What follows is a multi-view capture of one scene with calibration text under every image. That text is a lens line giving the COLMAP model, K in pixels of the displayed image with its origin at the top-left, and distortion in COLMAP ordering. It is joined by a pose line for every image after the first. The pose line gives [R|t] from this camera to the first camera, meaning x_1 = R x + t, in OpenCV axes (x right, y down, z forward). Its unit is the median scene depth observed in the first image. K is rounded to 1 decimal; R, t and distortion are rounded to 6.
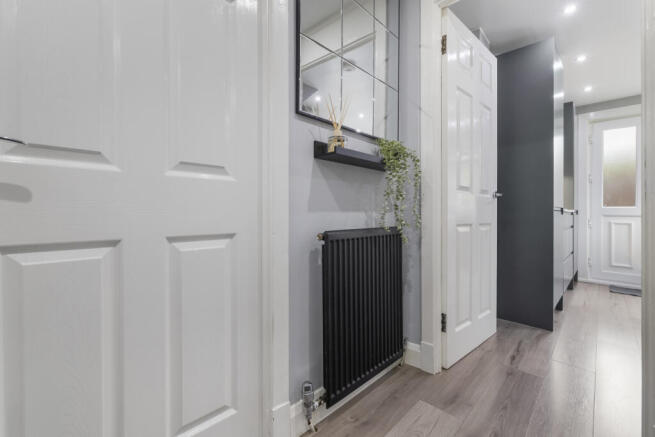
lens RADIAL K [[287.1, 0, 326.2], [0, 287.1, 218.3], [0, 0, 1]] dist [-0.003149, -0.000105]
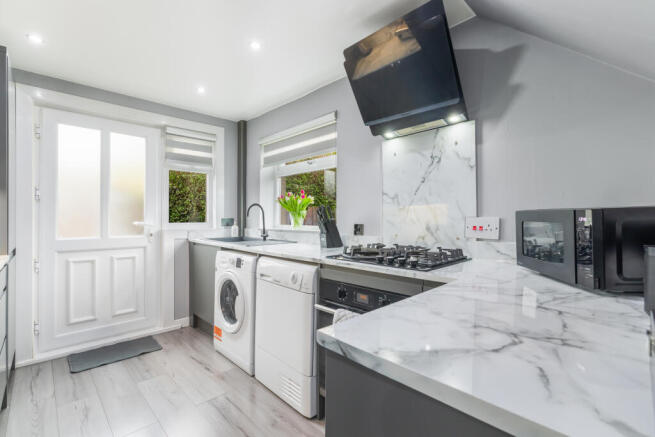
lens RADIAL K [[287.1, 0, 326.3], [0, 287.1, 219.0], [0, 0, 1]] dist [-0.003149, -0.000105]
pose [[0.024333, 0.006295, 0.999684, 0.324946], [0.007344, 0.999952, -0.006475, -0.076226], [-0.999677, 0.007499, 0.024286, 0.366750]]
